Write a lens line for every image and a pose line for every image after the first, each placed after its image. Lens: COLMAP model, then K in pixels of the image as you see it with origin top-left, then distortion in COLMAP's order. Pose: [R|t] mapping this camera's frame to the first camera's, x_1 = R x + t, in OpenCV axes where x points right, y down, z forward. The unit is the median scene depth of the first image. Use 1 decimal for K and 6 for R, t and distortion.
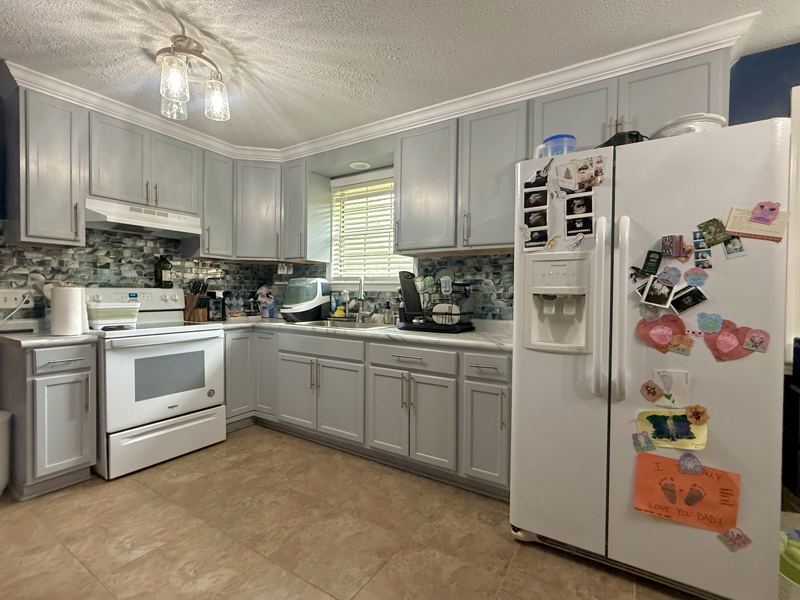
lens RADIAL K [[377.6, 0, 400.0], [0, 377.6, 300.0], [0, 0, 1]] dist [-0.001833, 0.001948]
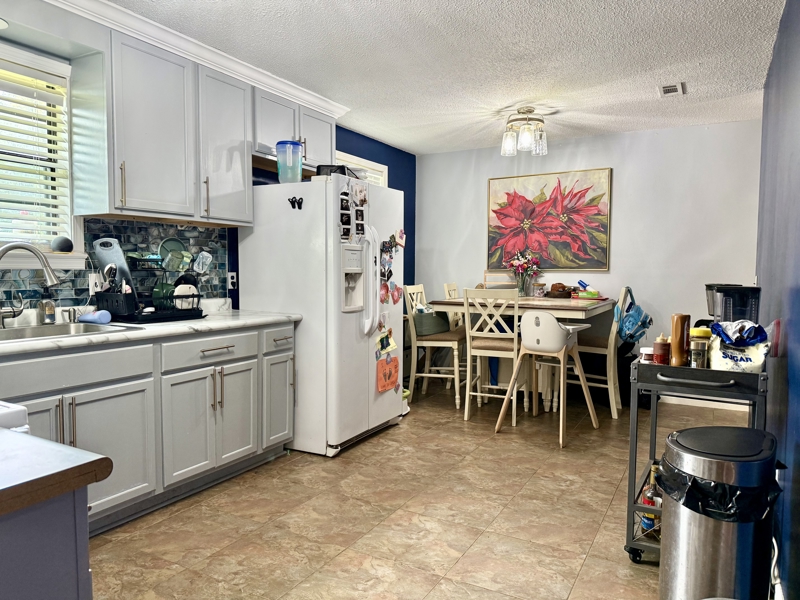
lens RADIAL K [[565.7, 0, 400.0], [0, 565.7, 300.0], [0, 0, 1]] dist [0.160186, -0.199403]
pose [[-0.061243, -0.069855, 0.995675, -1.489598], [0.006782, 0.997496, 0.070400, -0.052858], [-0.998100, 0.011064, -0.060616, 0.777656]]
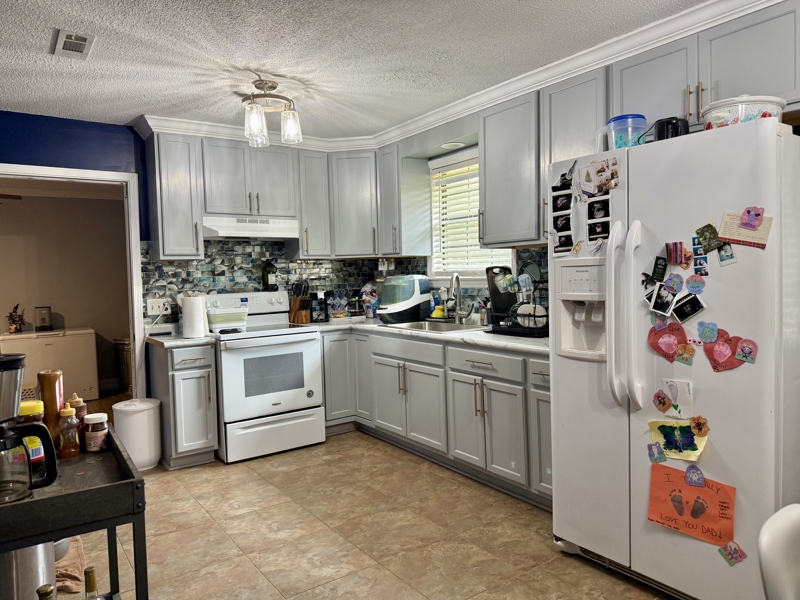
lens RADIAL K [[569.5, 0, 400.0], [0, 569.5, 300.0], [0, 0, 1]] dist [0.073285, -0.098964]
pose [[0.923170, -0.018858, -0.383930, 0.450059], [0.031496, 0.999148, 0.026656, -0.058020], [0.383100, -0.036700, 0.922977, -0.452076]]
